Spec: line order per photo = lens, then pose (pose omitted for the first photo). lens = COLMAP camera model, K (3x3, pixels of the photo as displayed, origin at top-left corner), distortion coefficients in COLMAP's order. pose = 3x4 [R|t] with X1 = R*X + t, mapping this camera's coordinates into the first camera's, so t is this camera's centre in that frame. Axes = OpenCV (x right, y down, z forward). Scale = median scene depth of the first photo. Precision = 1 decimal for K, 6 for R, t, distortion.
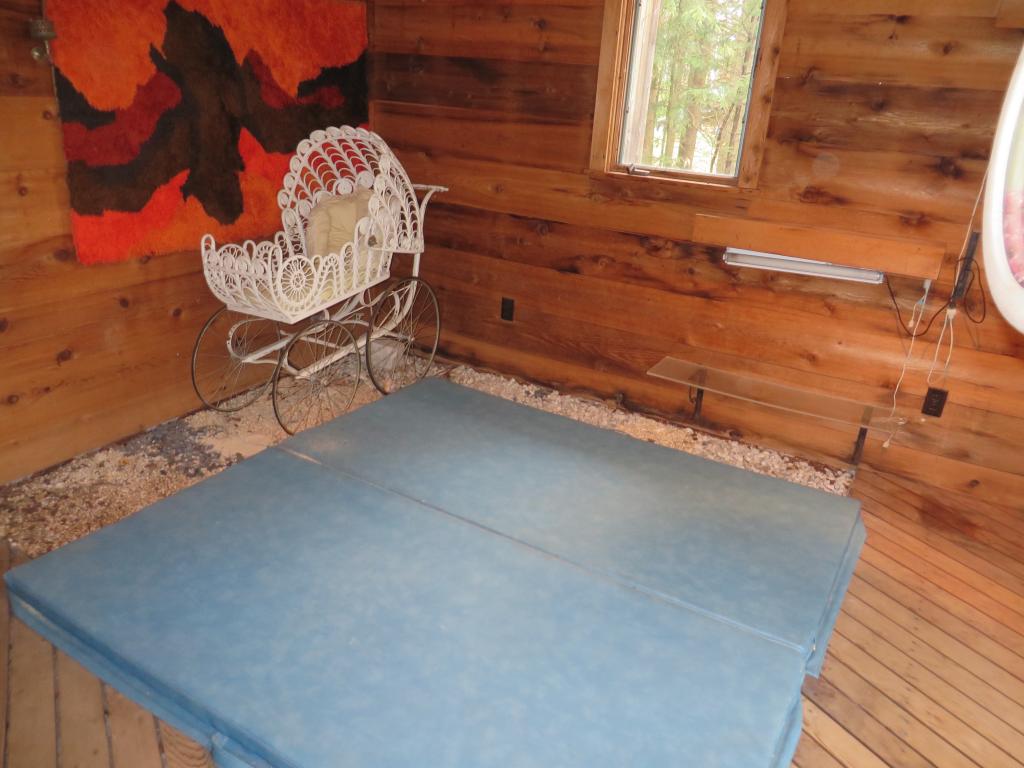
lens RADIAL K [[765.9, 0, 510.9], [0, 765.9, 381.1], [0, 0, 1]] dist [-0.010385, -0.004016]
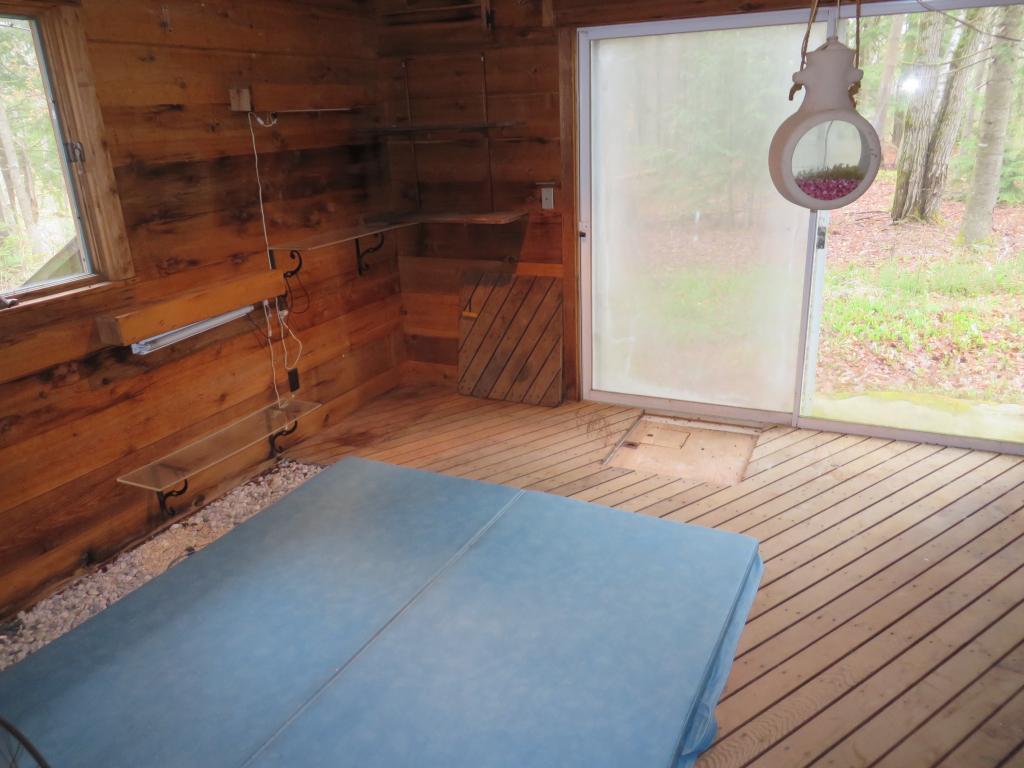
lens RADIAL K [[765.9, 0, 506.7], [0, 765.9, 384.8], [0, 0, 1]] dist [-0.010385, -0.004016]
pose [[-0.063082, -0.391669, 0.917941, -0.641098], [0.407546, 0.829479, 0.381931, -0.296827], [-0.911003, 0.398196, 0.107298, 0.472770]]
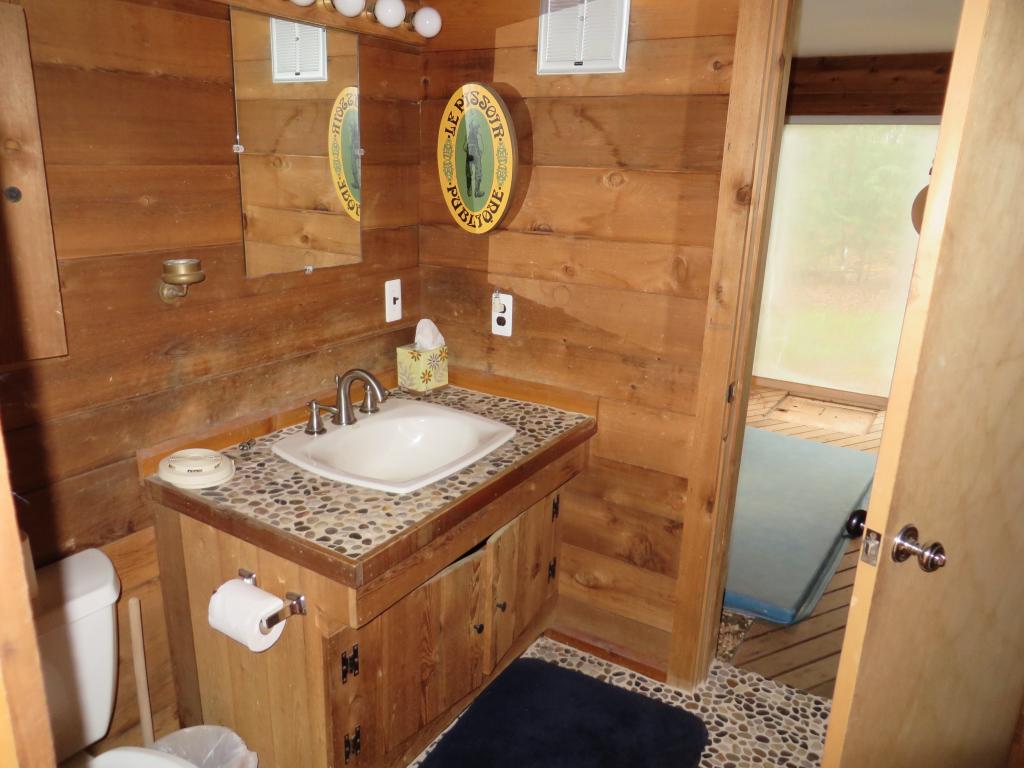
lens RADIAL K [[765.9, 0, 516.8], [0, 765.9, 386.8], [0, 0, 1]] dist [-0.010385, -0.004016]
pose [[0.050054, -0.340940, 0.938752, -0.917219], [0.335424, 0.891075, 0.305739, -0.366648], [-0.940737, 0.299576, 0.158961, 0.606434]]
